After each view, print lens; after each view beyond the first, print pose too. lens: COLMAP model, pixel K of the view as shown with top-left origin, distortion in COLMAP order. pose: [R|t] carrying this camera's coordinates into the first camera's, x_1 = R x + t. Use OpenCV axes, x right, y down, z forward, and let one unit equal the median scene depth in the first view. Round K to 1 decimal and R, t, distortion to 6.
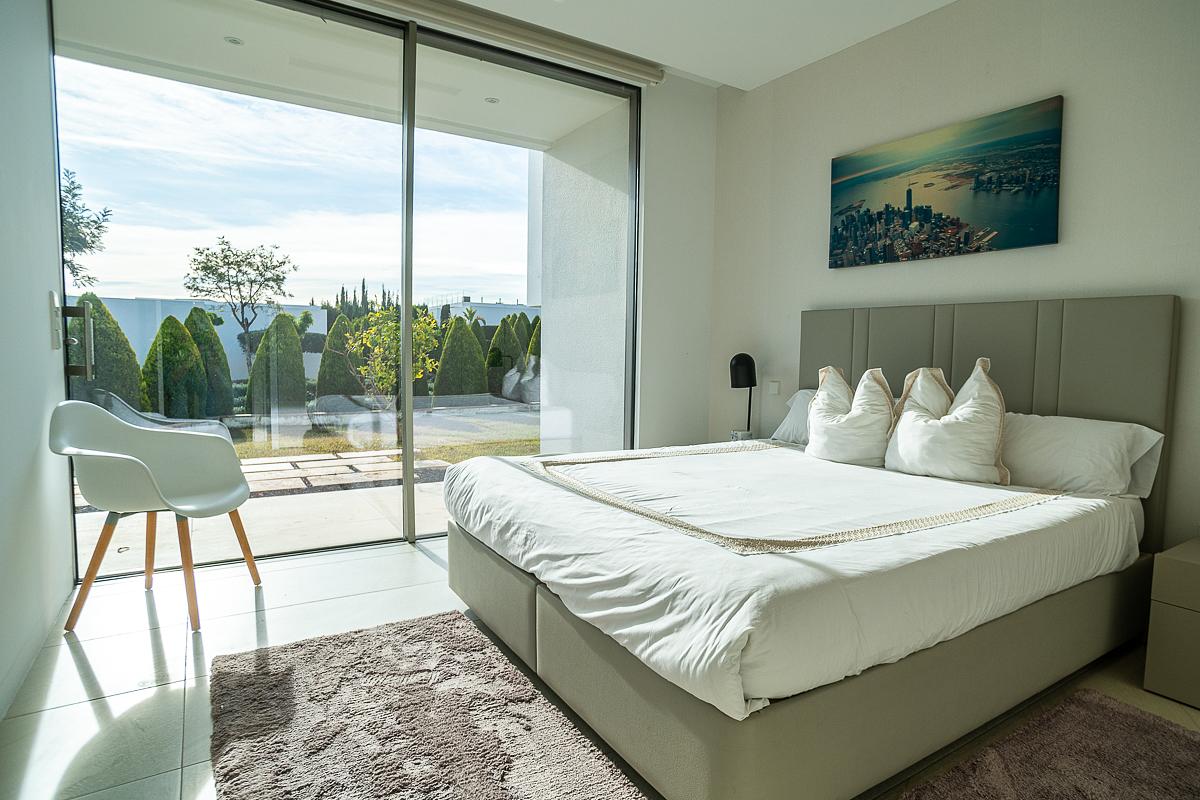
lens RADIAL K [[590.9, 0, 603.2], [0, 590.9, 393.8], [0, 0, 1]] dist [-0.003673, -0.000565]
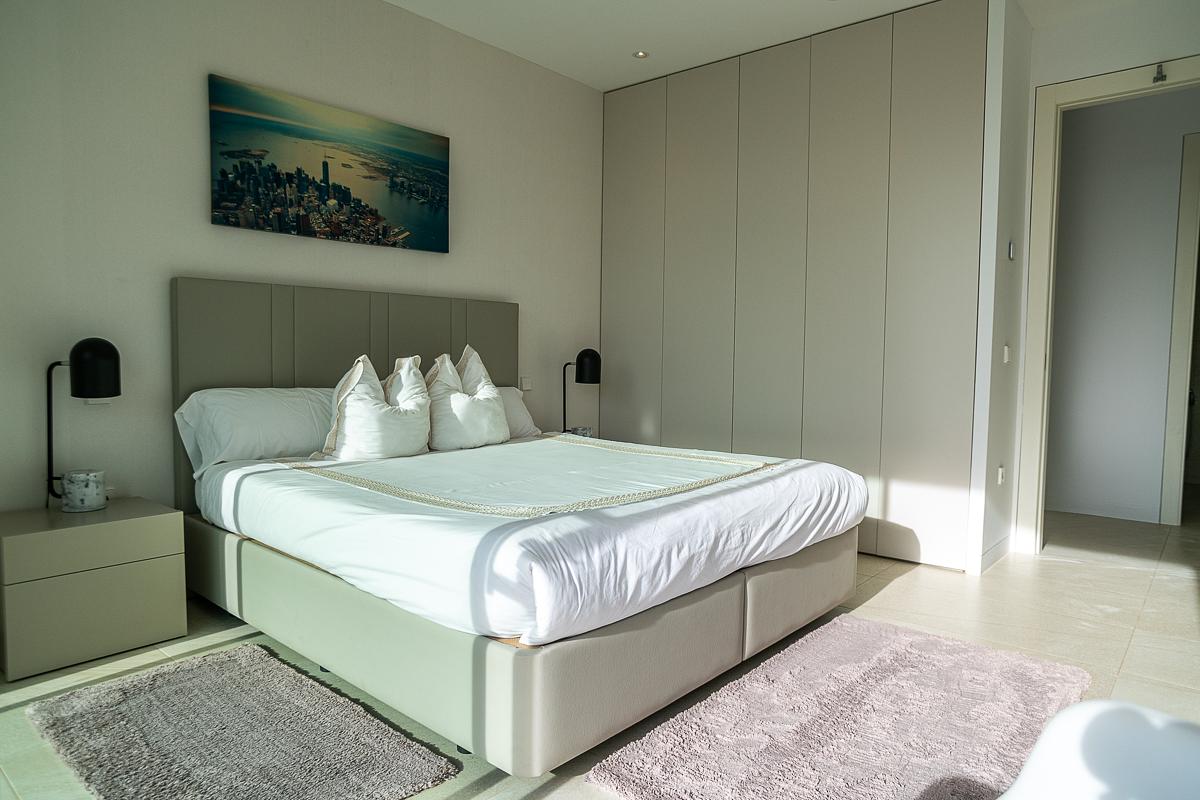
lens RADIAL K [[745.3, 0, 601.8], [0, 745.3, 400.0], [0, 0, 1]] dist [-0.001446, -0.000908]
pose [[-0.221673, -0.089488, 0.971006, -0.745160], [0.058369, 0.992777, 0.104820, -0.073600], [-0.973373, 0.079913, -0.214848, 0.863044]]
